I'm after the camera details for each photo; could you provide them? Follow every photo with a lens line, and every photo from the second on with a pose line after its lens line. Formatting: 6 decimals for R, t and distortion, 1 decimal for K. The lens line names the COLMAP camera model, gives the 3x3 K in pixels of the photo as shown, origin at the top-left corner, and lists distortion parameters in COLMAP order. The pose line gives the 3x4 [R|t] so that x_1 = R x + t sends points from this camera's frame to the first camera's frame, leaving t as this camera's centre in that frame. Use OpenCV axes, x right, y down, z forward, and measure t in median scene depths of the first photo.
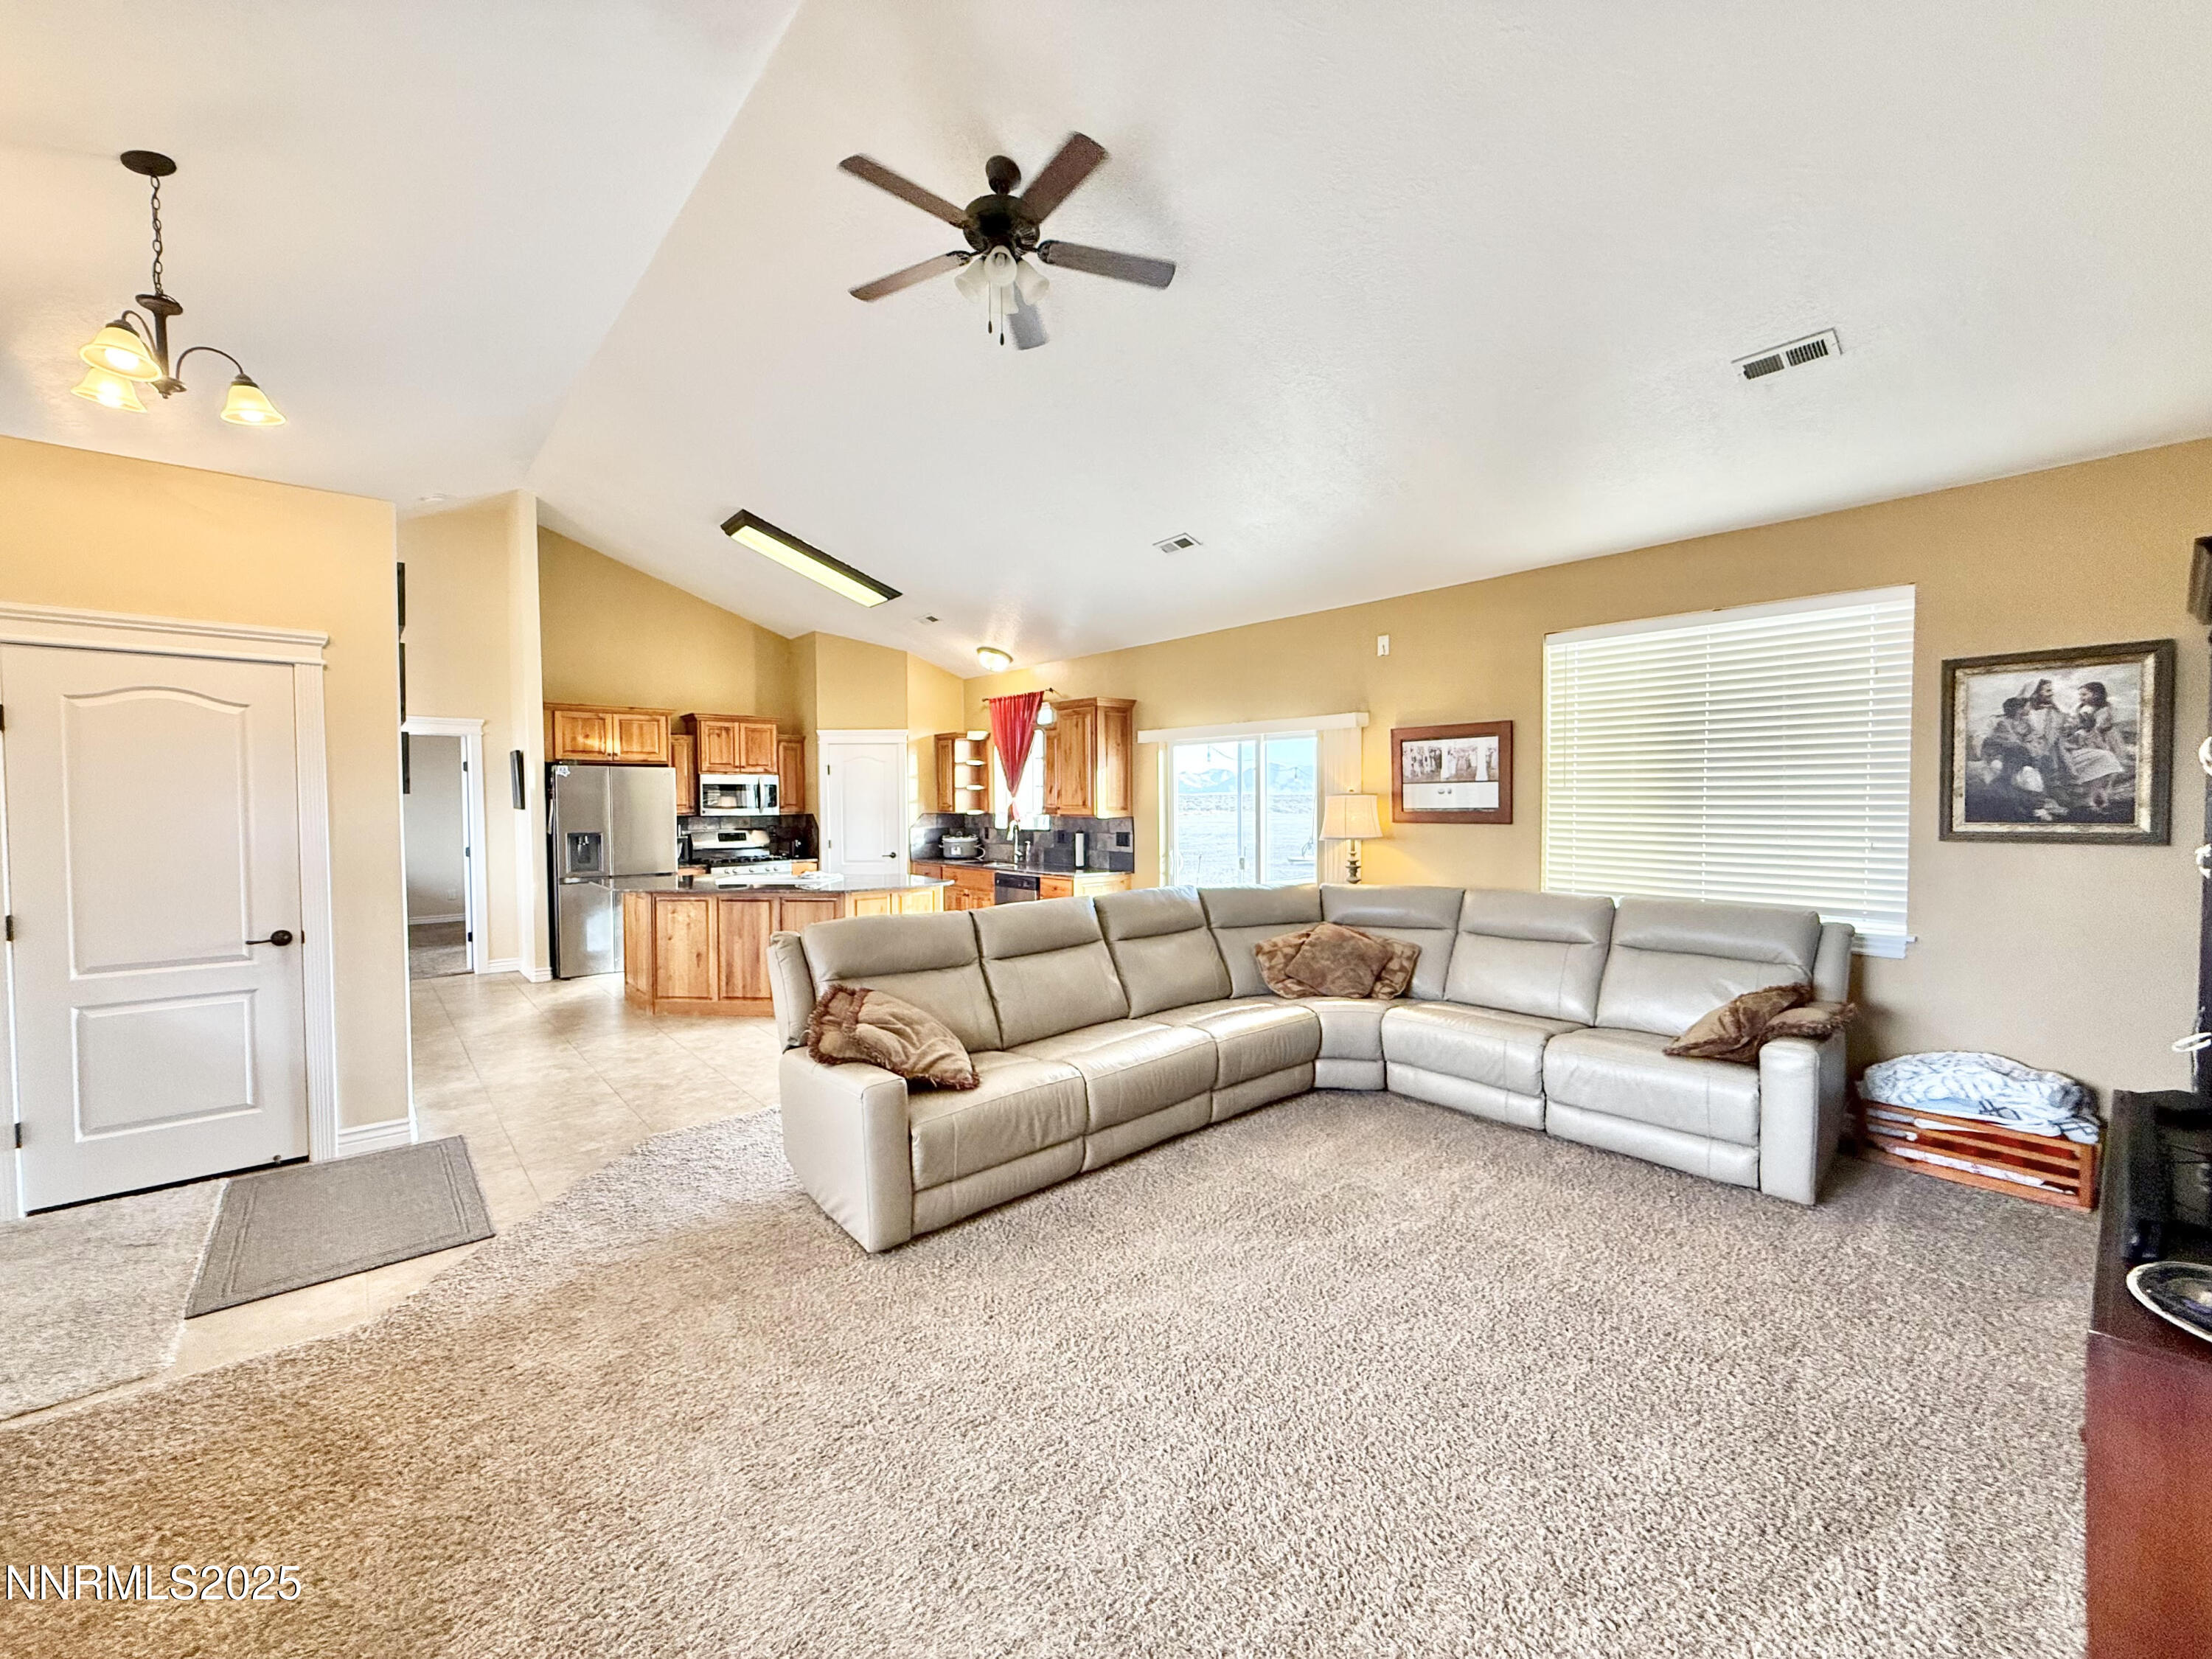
lens RADIAL K [[881.8, 0, 1105.4], [0, 881.8, 816.8], [0, 0, 1]] dist [0.000572, 0.000107]
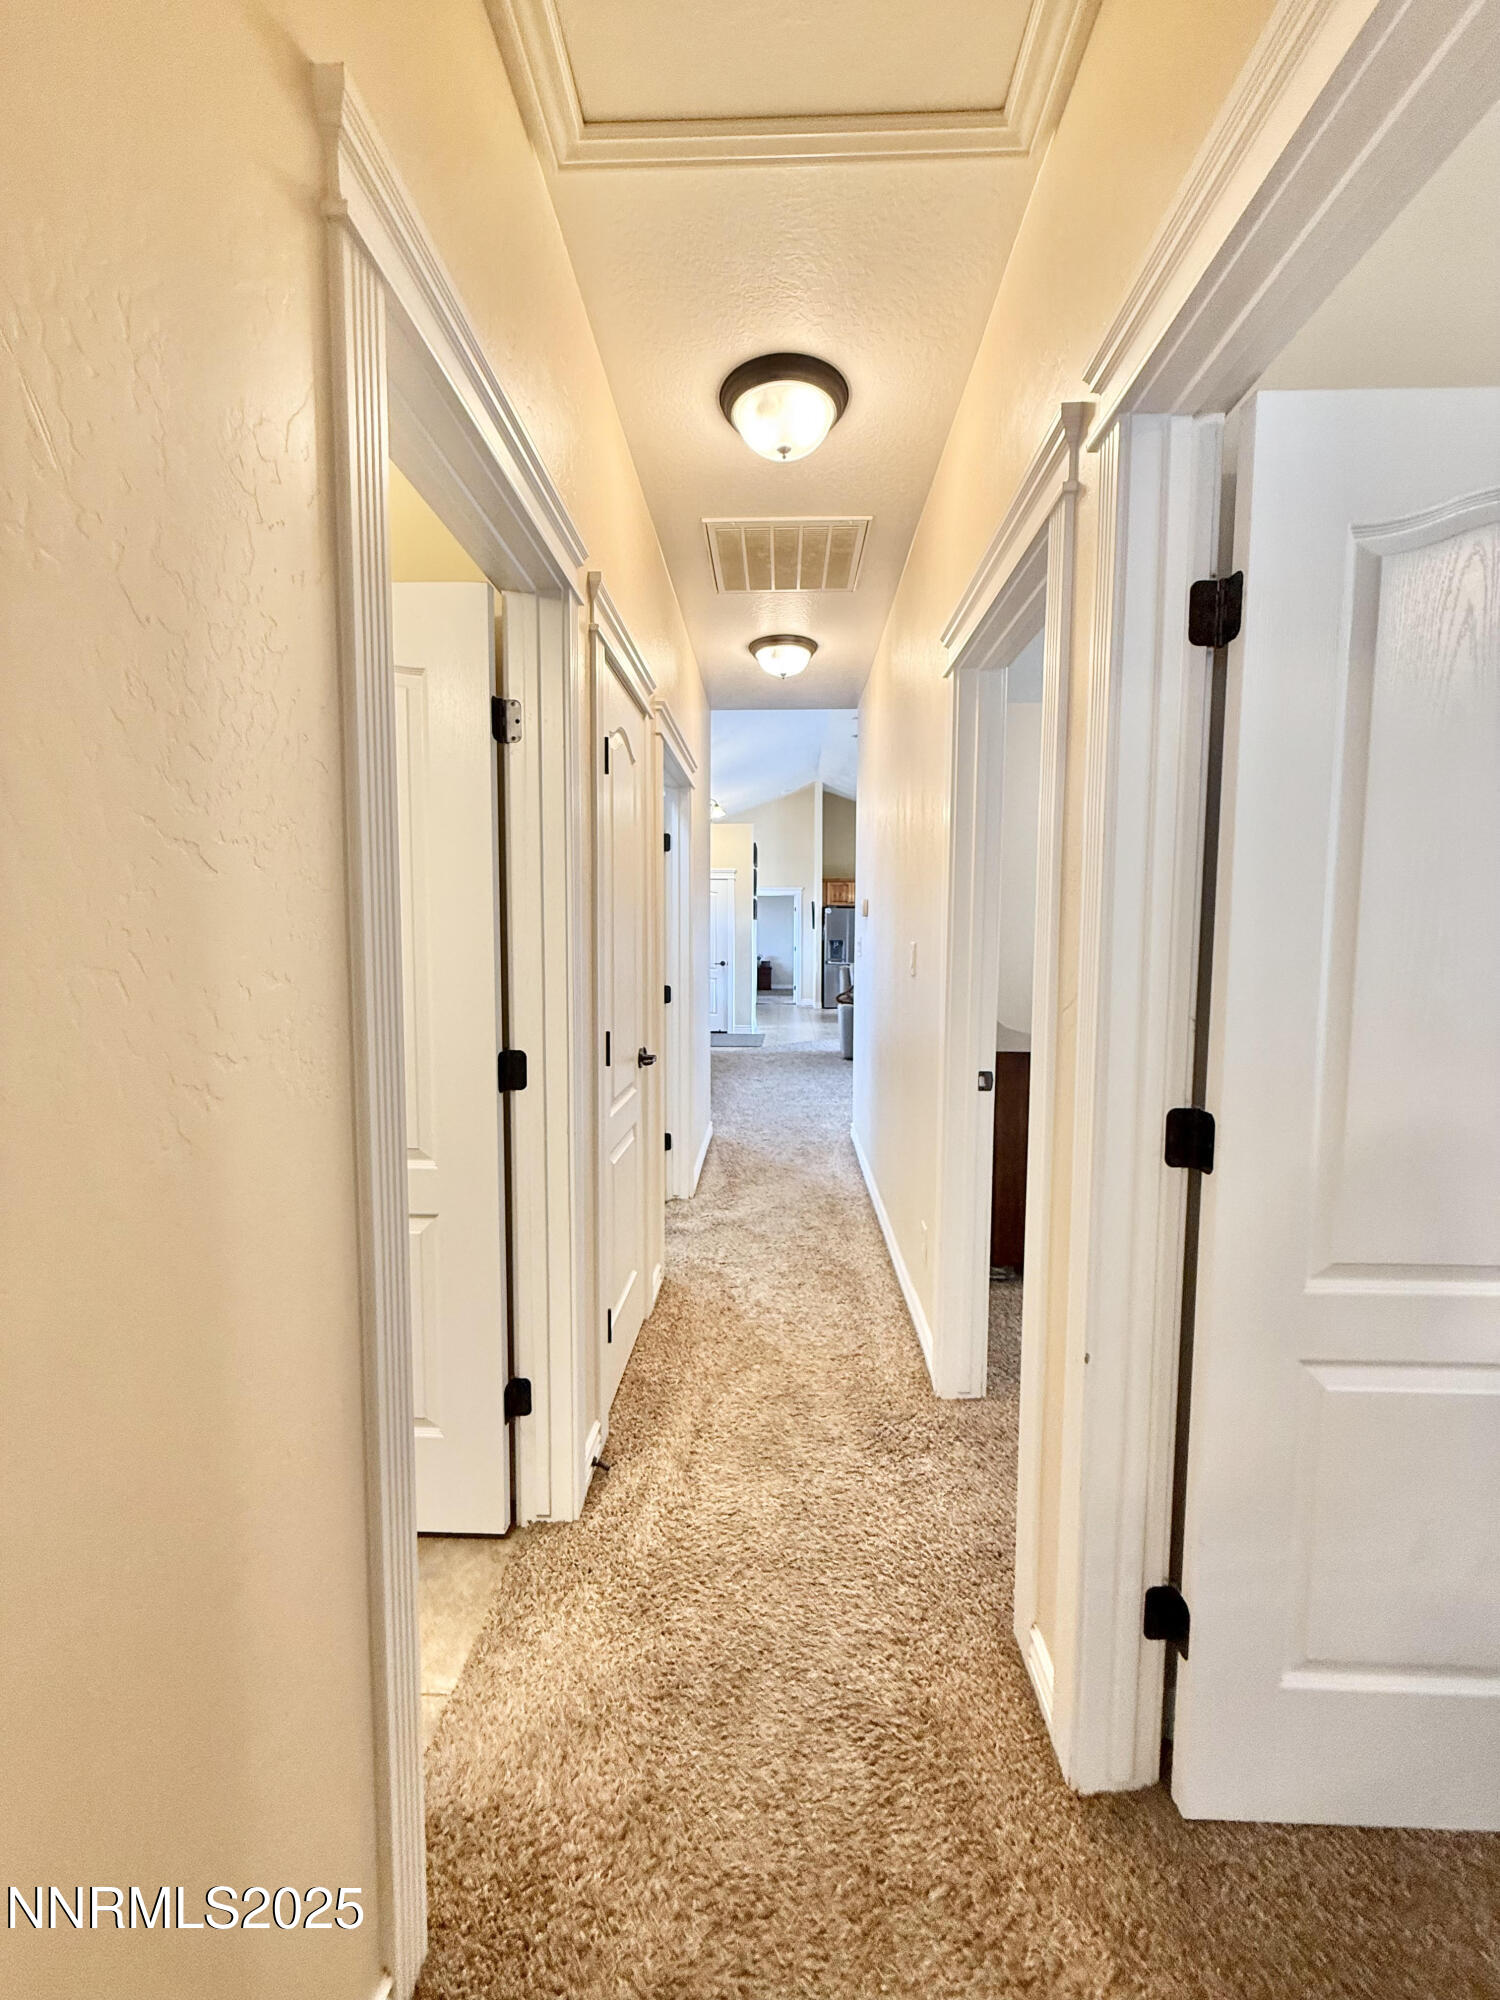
lens RADIAL K [[797.3, 0, 754.4], [0, 797.3, 994.0], [0, 0, 1]] dist [0.000572, 0.000107]
pose [[0.733594, 0.044036, -0.678160, 0.798095], [0.001434, 0.997796, 0.066342, 0.028465], [0.679586, -0.049641, 0.731914, -0.754560]]
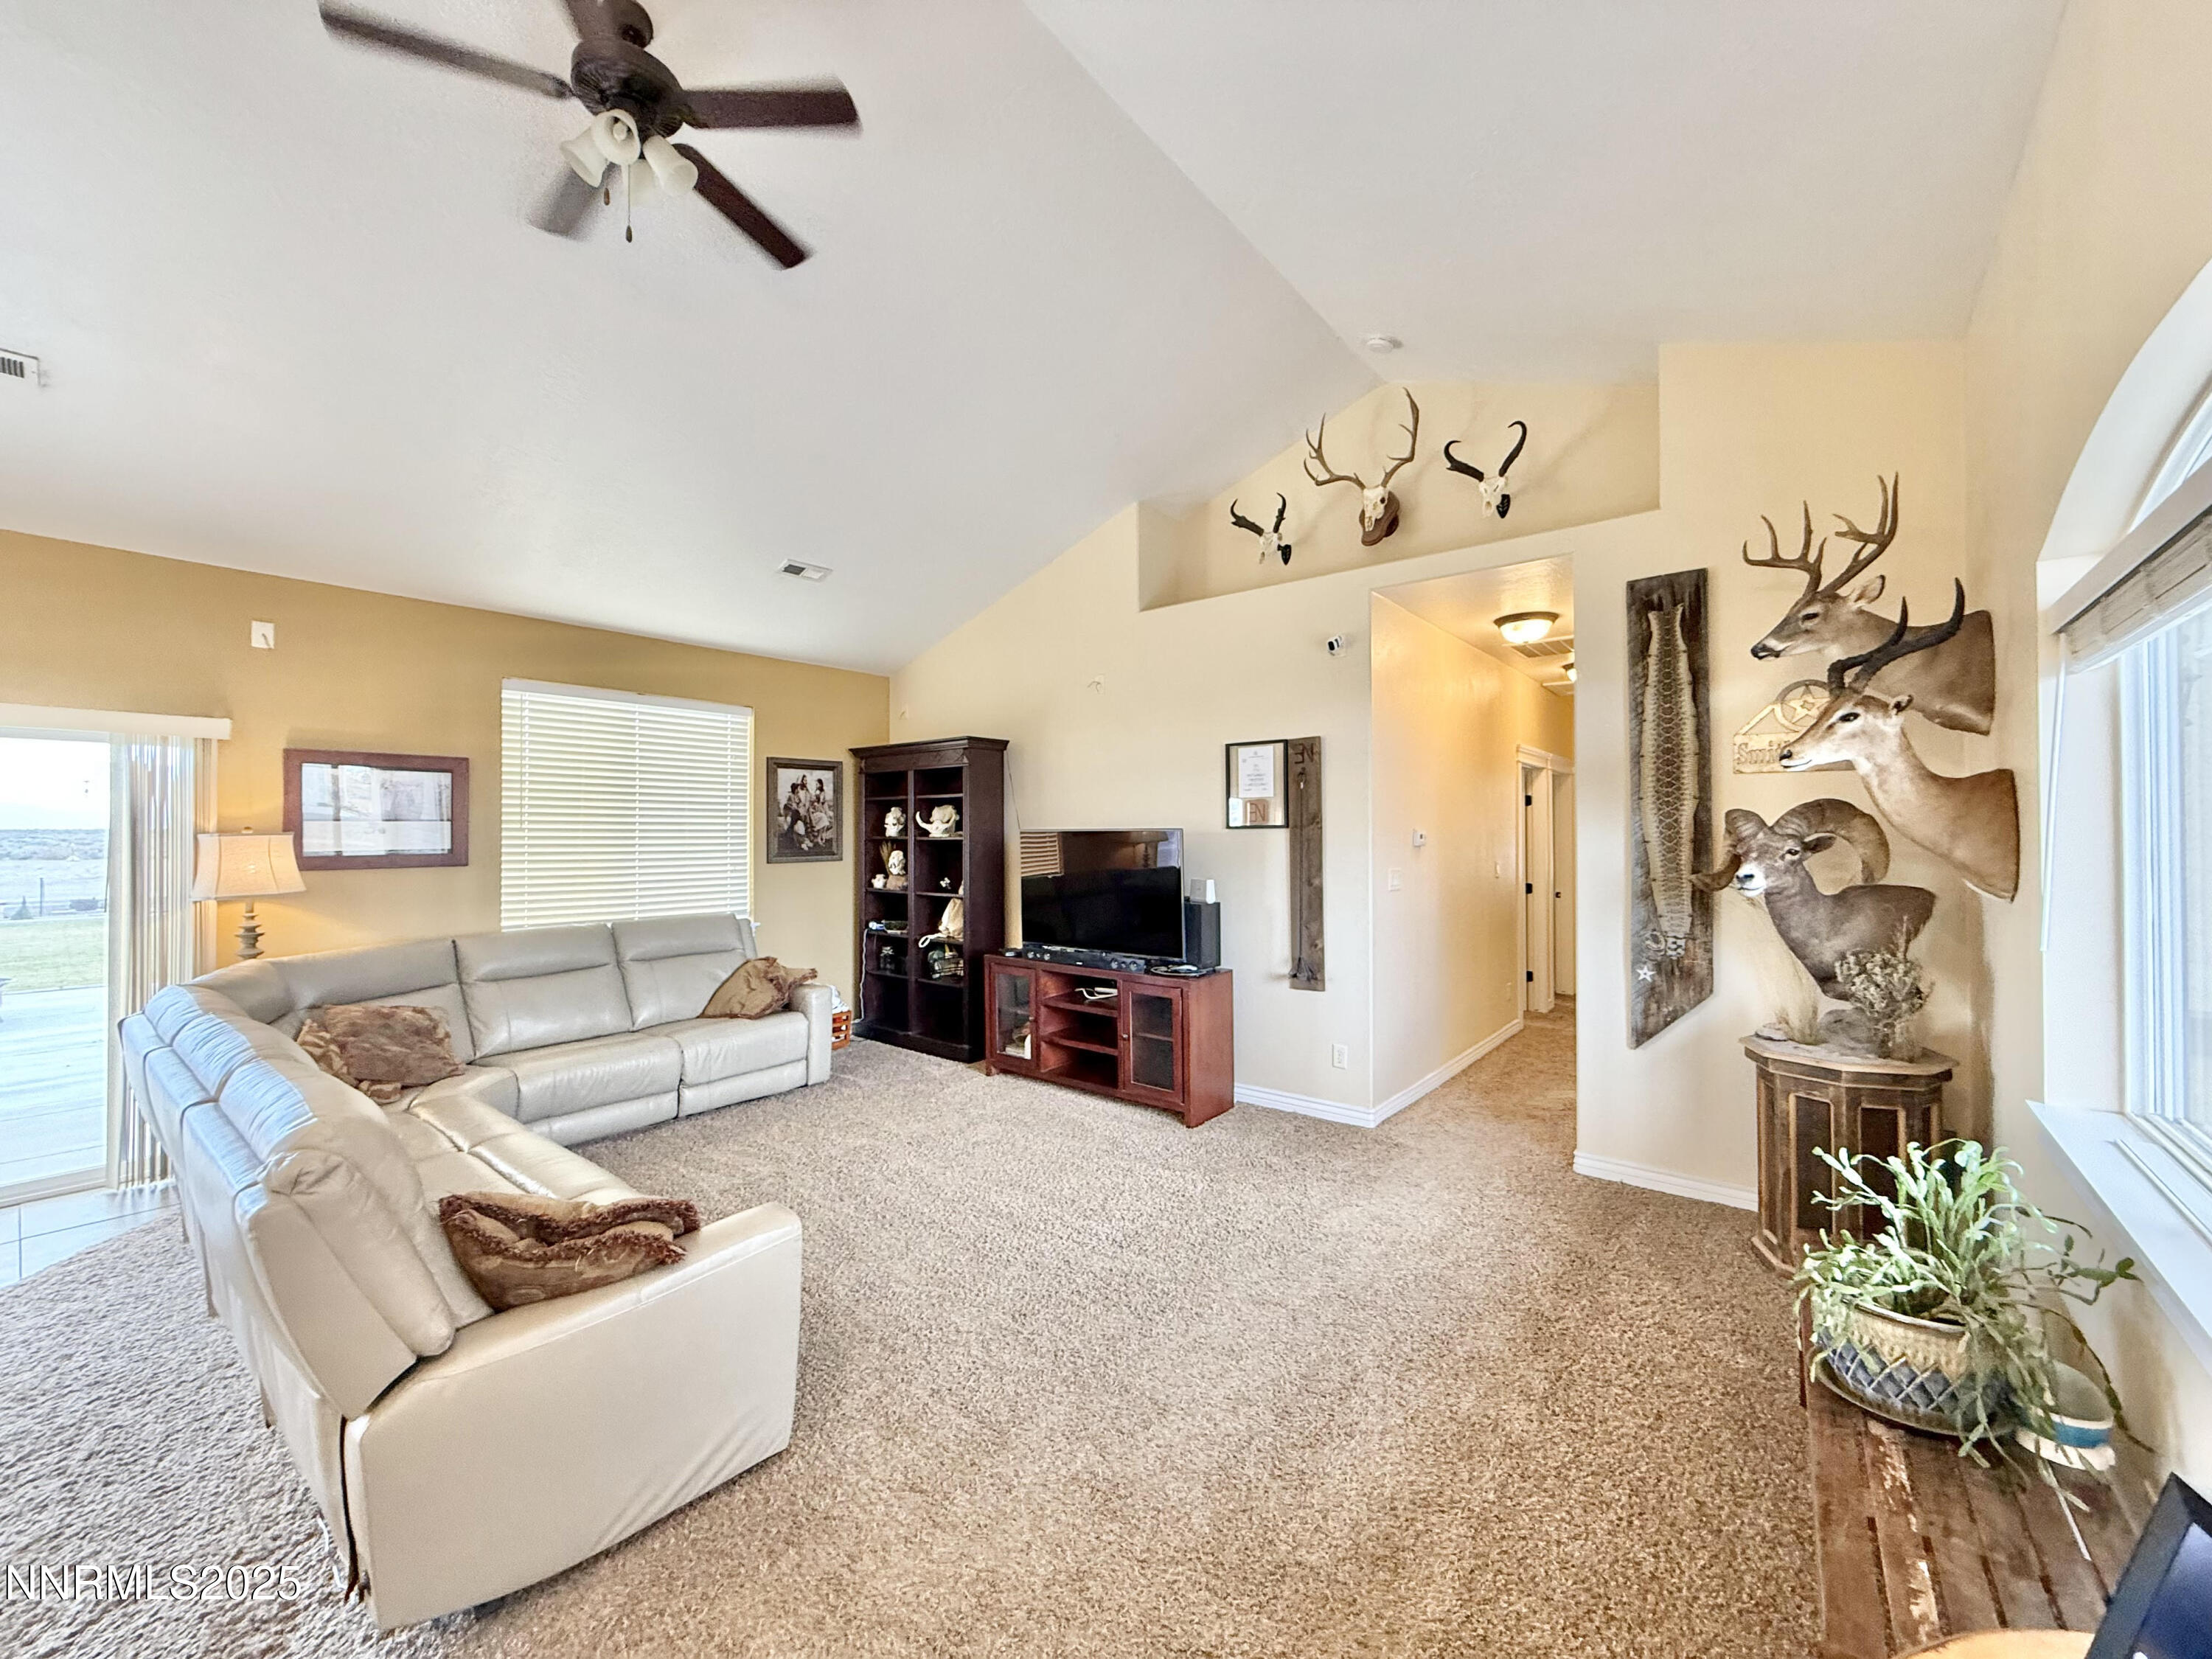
lens RADIAL K [[881.8, 0, 1100.2], [0, 881.8, 826.9], [0, 0, 1]] dist [0.000572, 0.000107]
pose [[-0.172023, 0.008482, 0.985056, -0.594796], [0.020346, 0.999780, -0.005056, -0.015405], [-0.984883, 0.019172, -0.172157, 0.478147]]
